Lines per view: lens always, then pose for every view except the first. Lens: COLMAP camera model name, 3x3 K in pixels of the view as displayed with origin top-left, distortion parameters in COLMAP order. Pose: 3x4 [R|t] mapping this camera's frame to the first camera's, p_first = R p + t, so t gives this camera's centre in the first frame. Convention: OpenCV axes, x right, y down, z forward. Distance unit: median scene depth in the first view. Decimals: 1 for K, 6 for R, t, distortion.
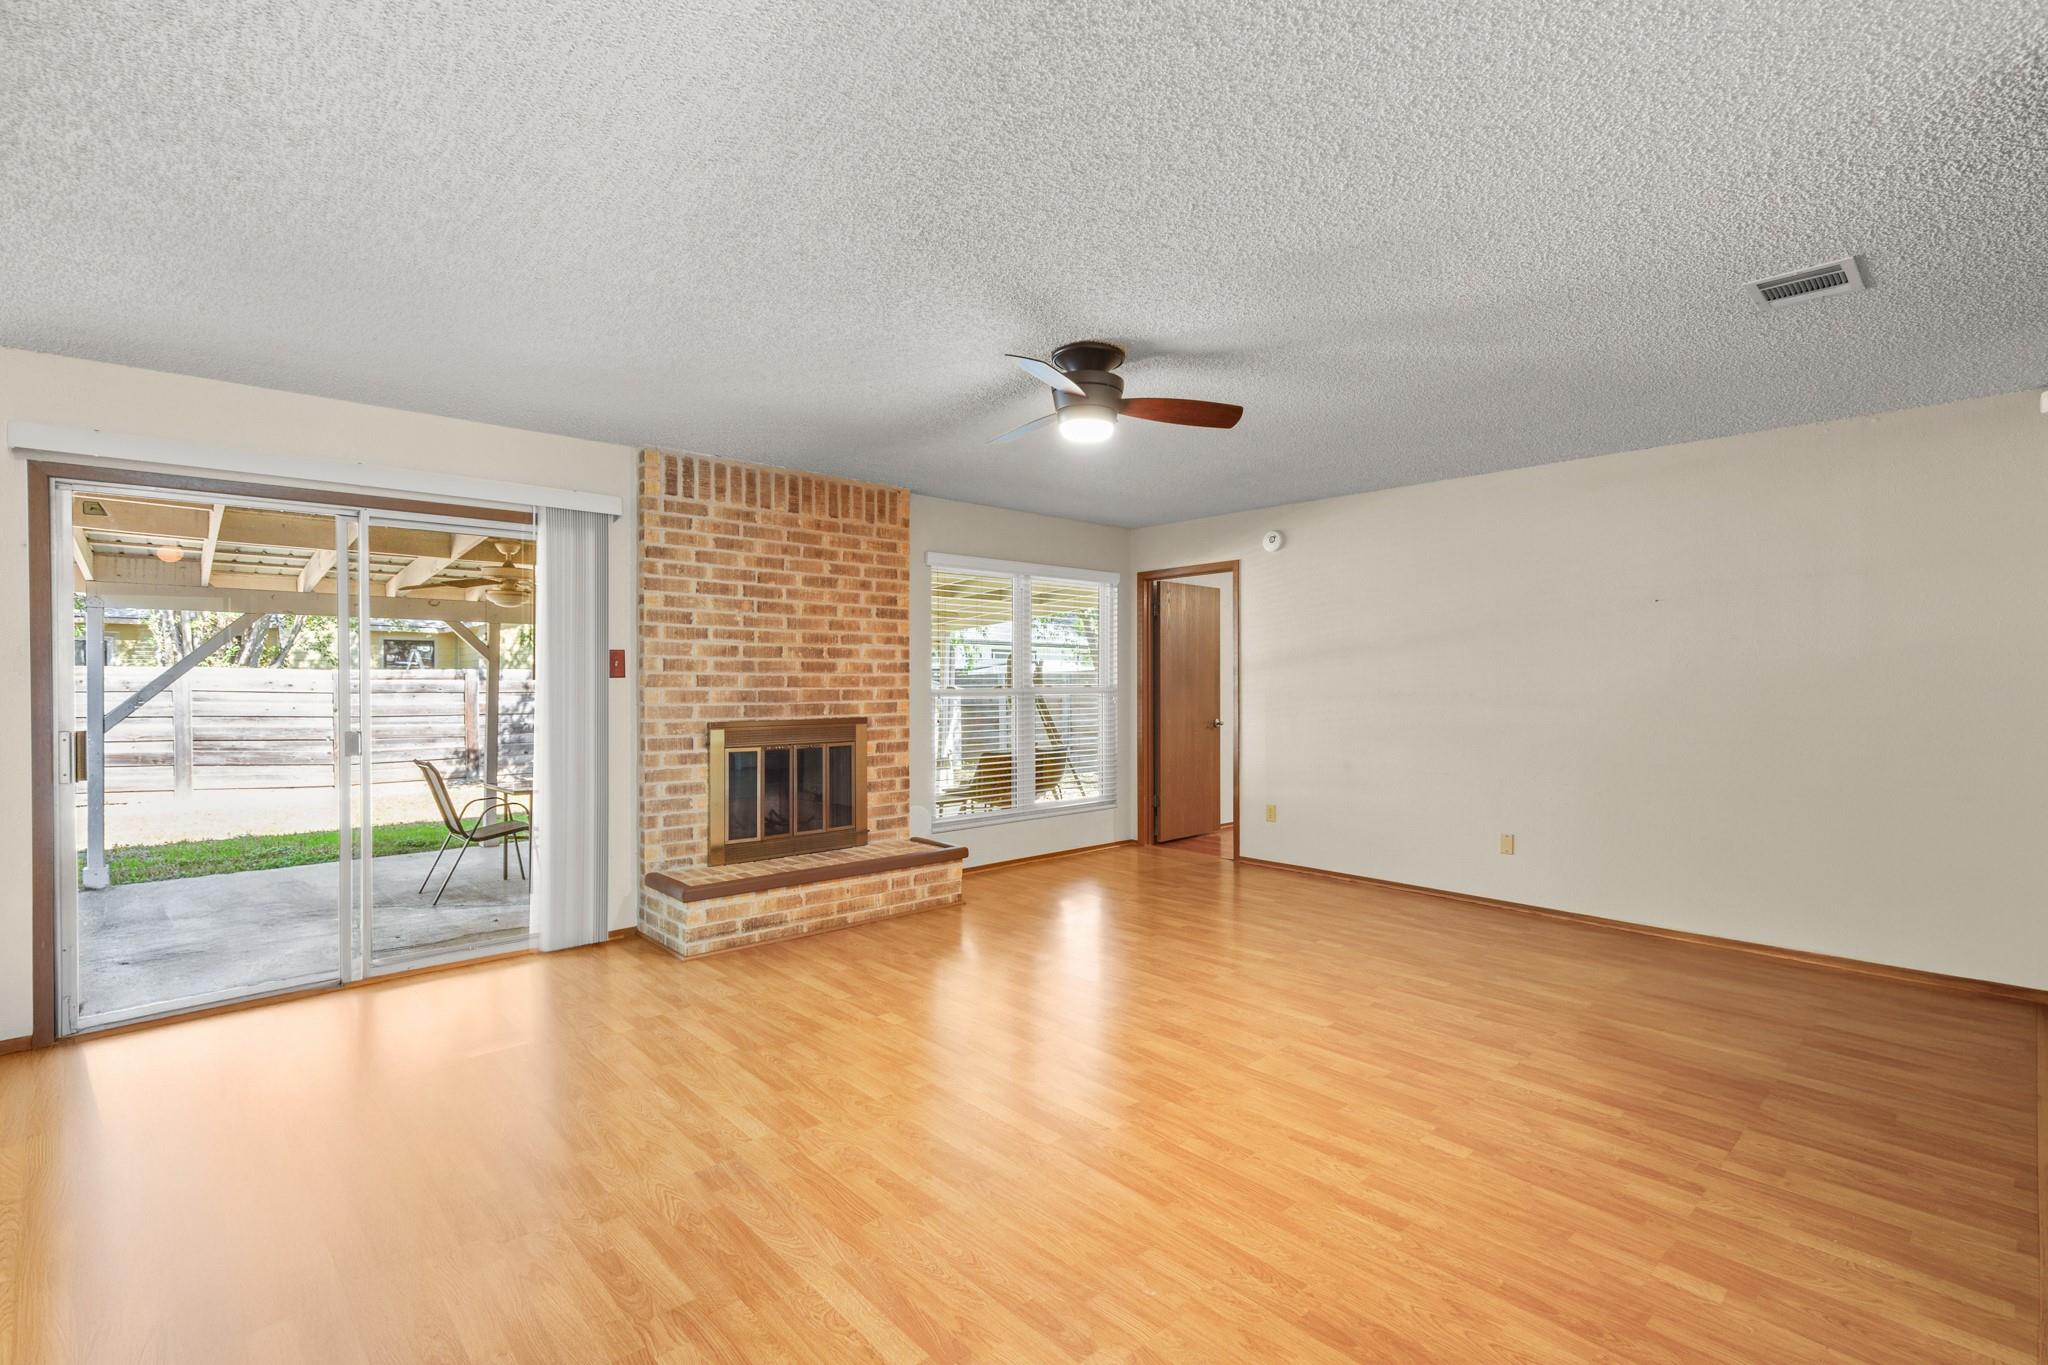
lens RADIAL K [[936.4, 0, 1041.6], [0, 936.4, 678.7], [0, 0, 1]] dist [0.004725, -0.001746]
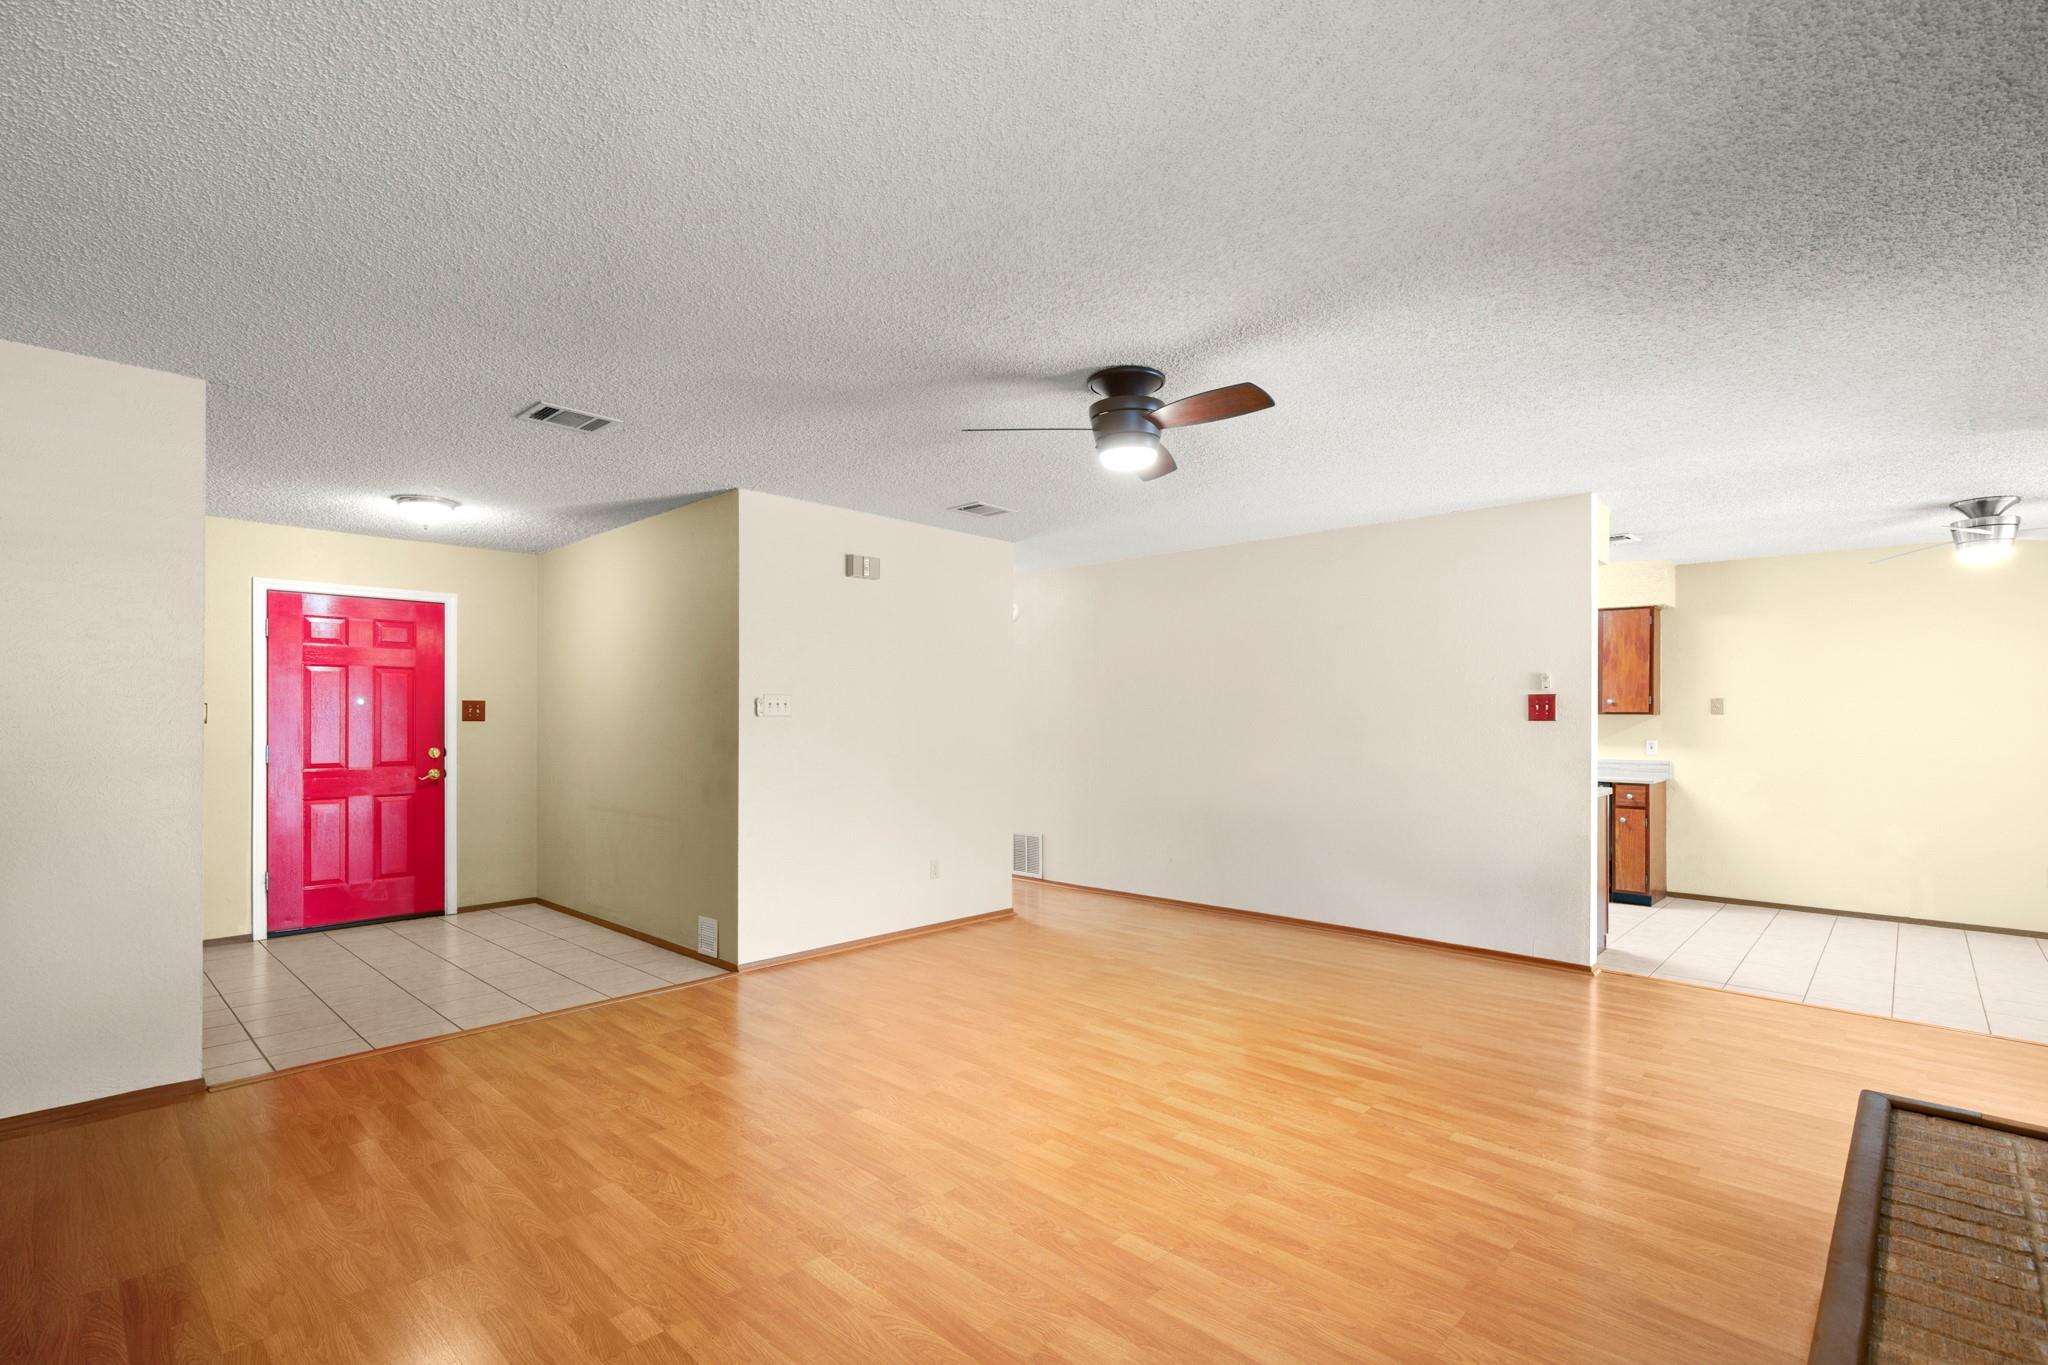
lens RADIAL K [[936.4, 0, 1041.9], [0, 936.4, 723.0], [0, 0, 1]] dist [0.004725, -0.001746]
pose [[-0.997356, -0.001177, -0.072655, 0.187123], [-0.001284, 0.999998, 0.001427, 0.002110], [0.072653, 0.001516, -0.997356, 1.783654]]
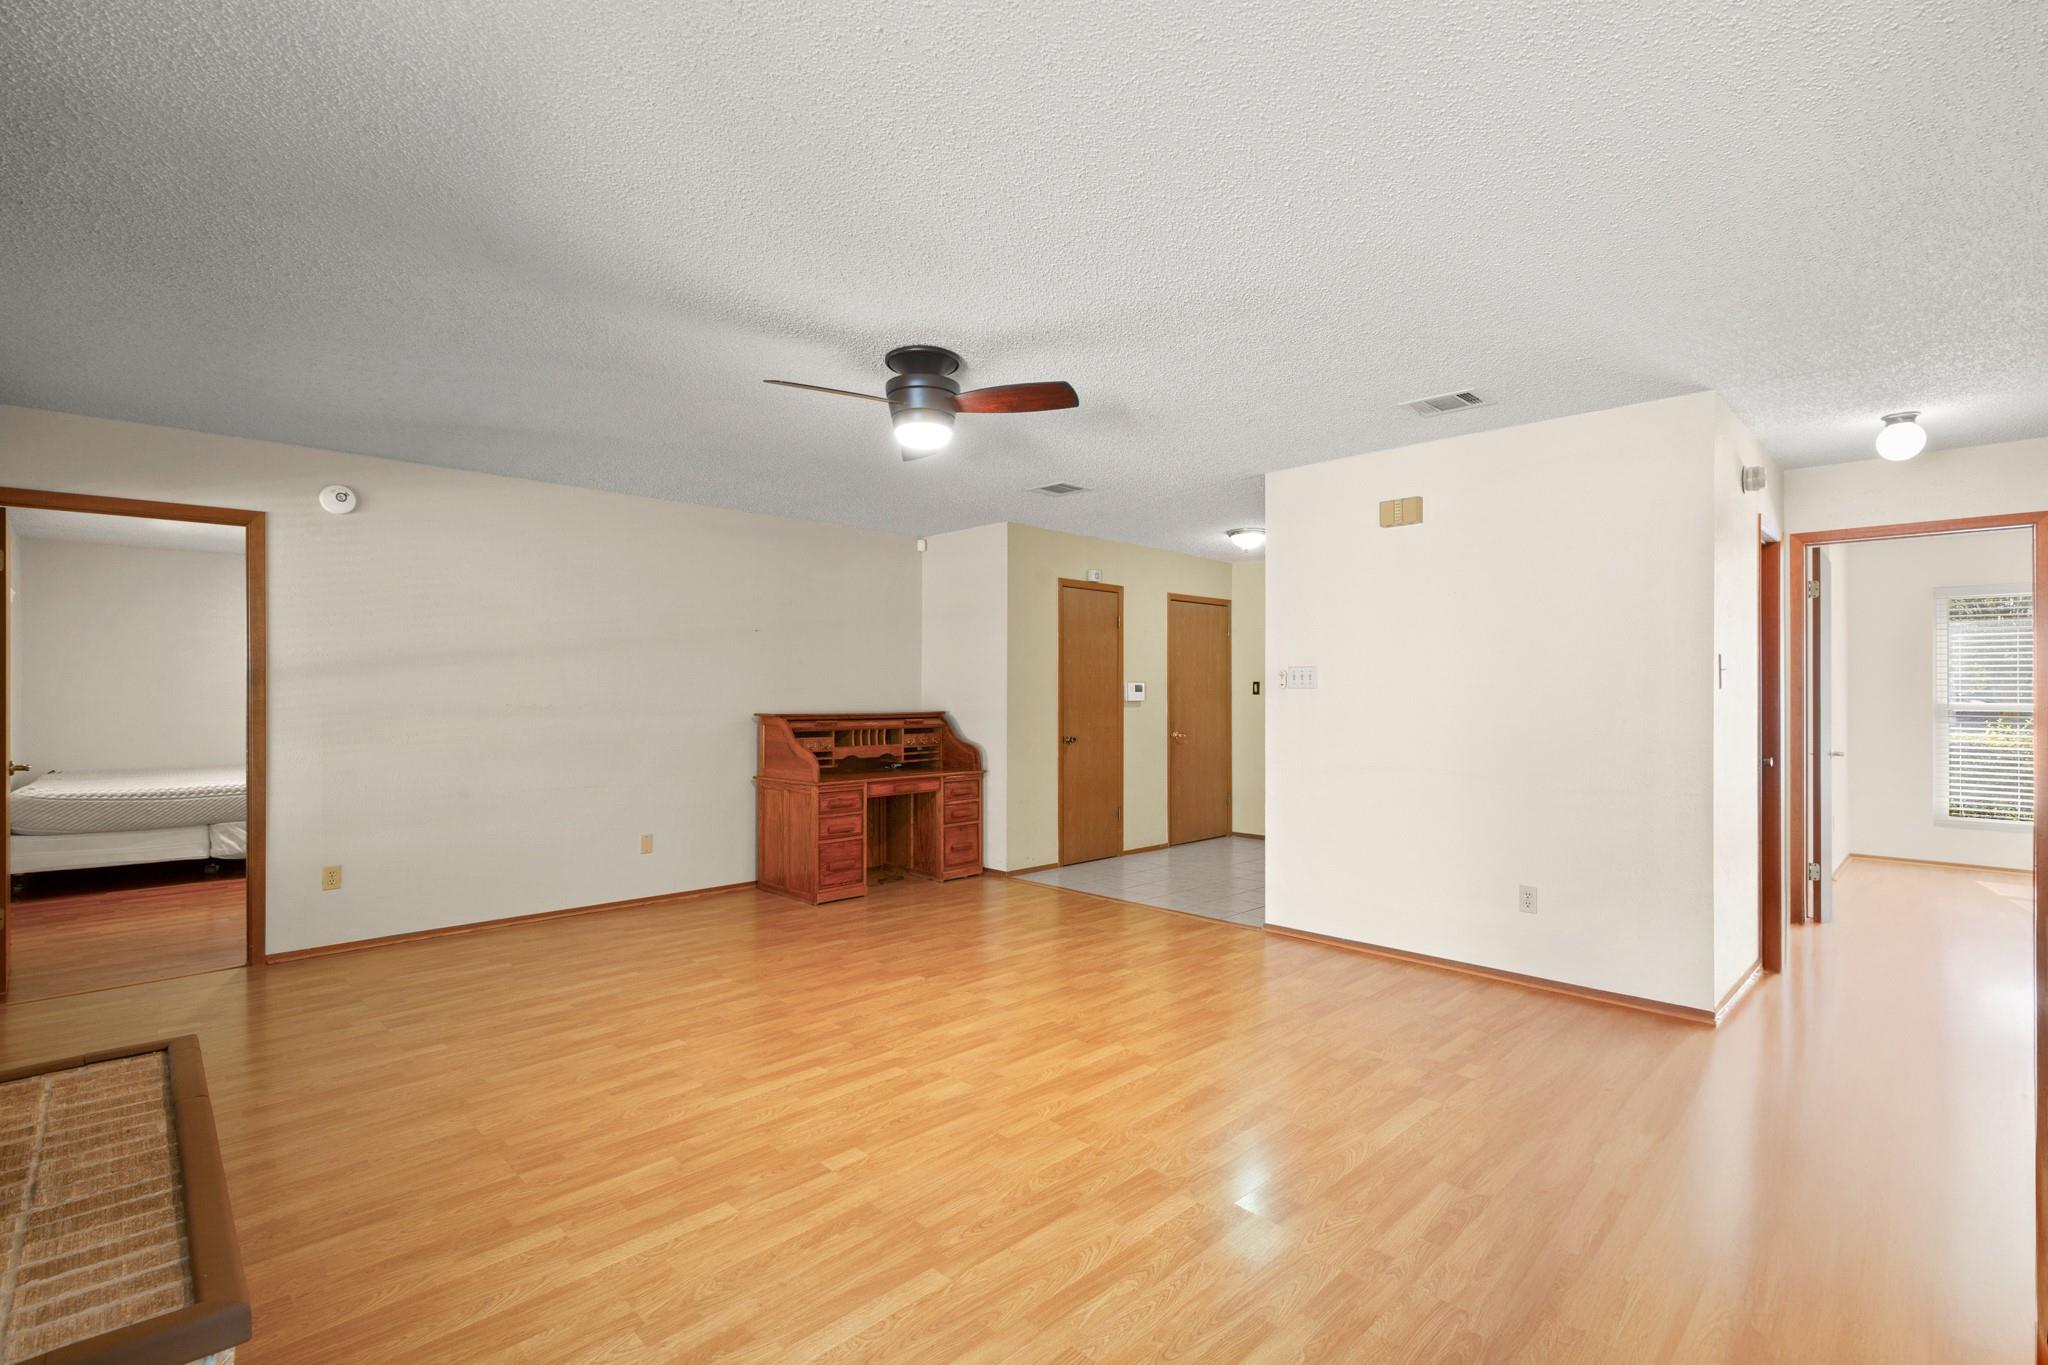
lens RADIAL K [[936.4, 0, 1038.1], [0, 936.4, 695.4], [0, 0, 1]] dist [0.004725, -0.001746]
pose [[-0.033156, -0.003719, 0.999443, -0.852470], [-0.002021, 0.999991, 0.003654, 0.000672], [-0.999448, -0.001899, -0.033163, 0.839766]]
